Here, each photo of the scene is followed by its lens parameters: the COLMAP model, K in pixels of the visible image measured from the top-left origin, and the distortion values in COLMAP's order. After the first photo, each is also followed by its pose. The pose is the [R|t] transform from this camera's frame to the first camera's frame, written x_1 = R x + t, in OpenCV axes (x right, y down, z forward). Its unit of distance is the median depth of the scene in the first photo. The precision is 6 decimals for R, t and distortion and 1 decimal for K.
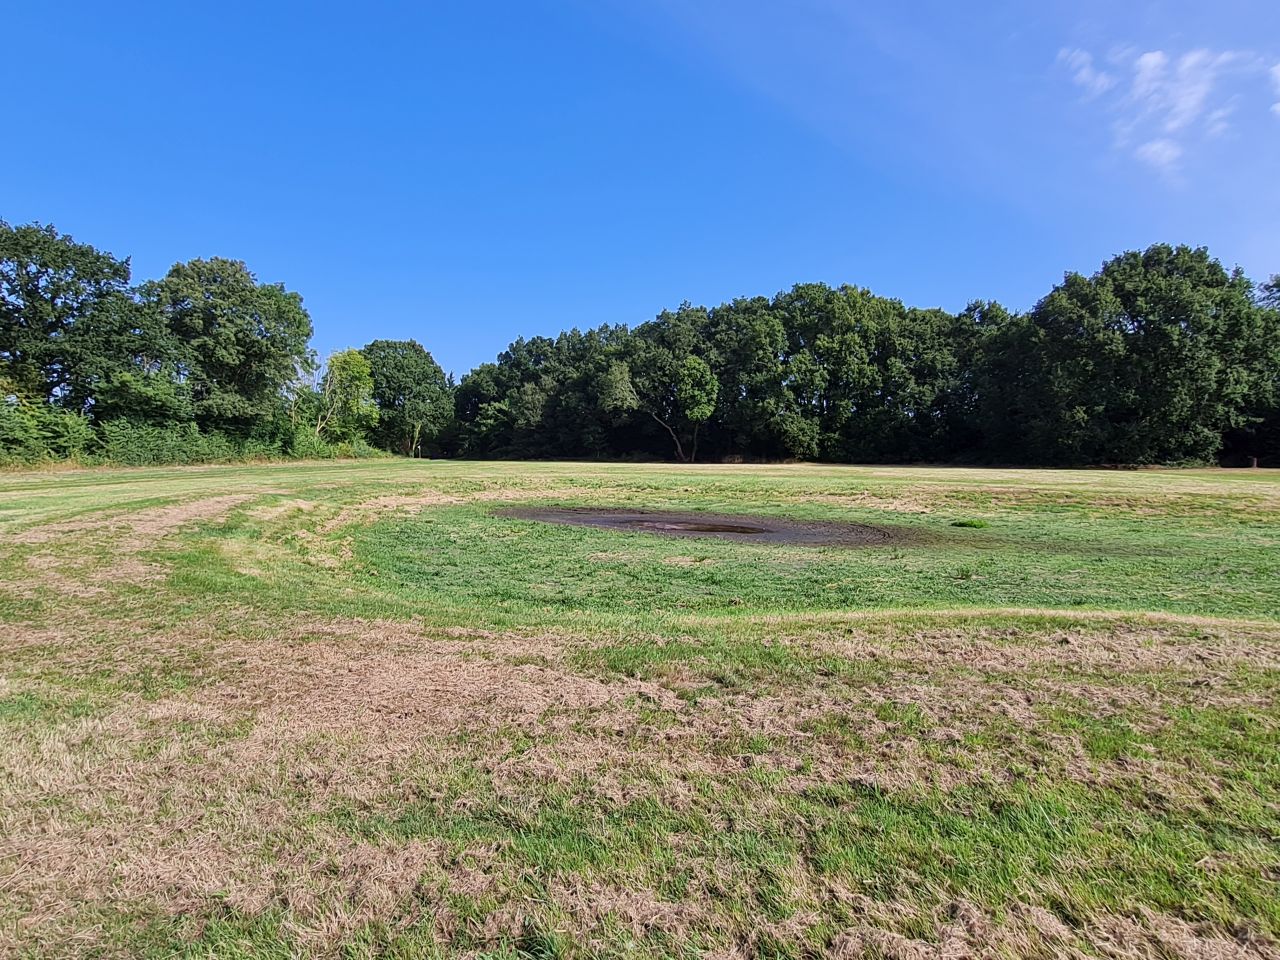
lens RADIAL K [[714.7, 0, 640.0], [0, 714.7, 480.0], [0, 0, 1]] dist [0.024181, -0.001885]
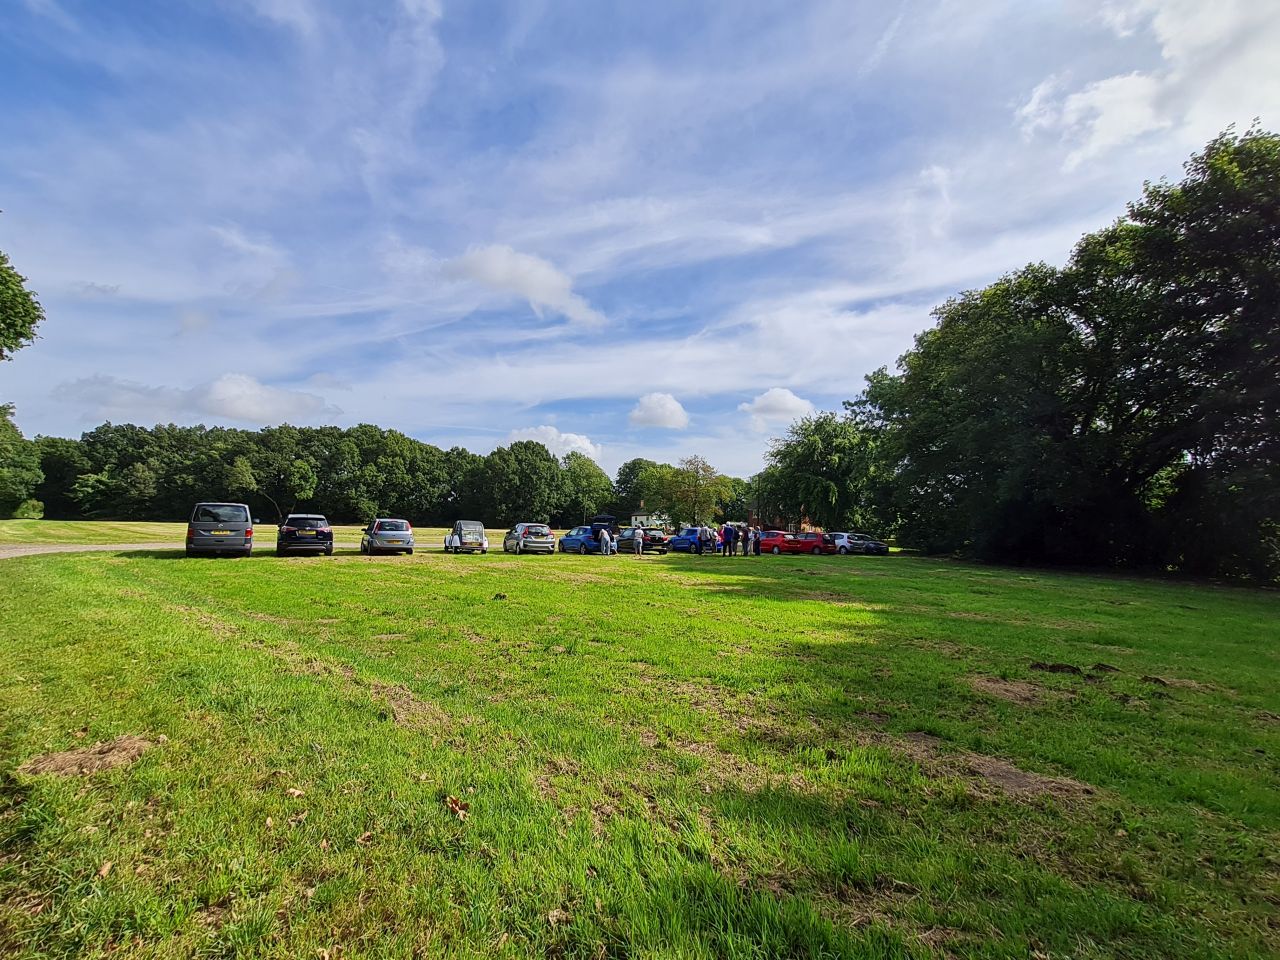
lens RADIAL K [[714.7, 0, 640.0], [0, 714.7, 480.0], [0, 0, 1]] dist [0.024181, -0.001885]
pose [[0.705518, 0.053800, 0.706647, -0.554030], [0.004538, 0.996751, -0.080418, 0.008566], [-0.708678, 0.059943, 0.702981, -0.734418]]
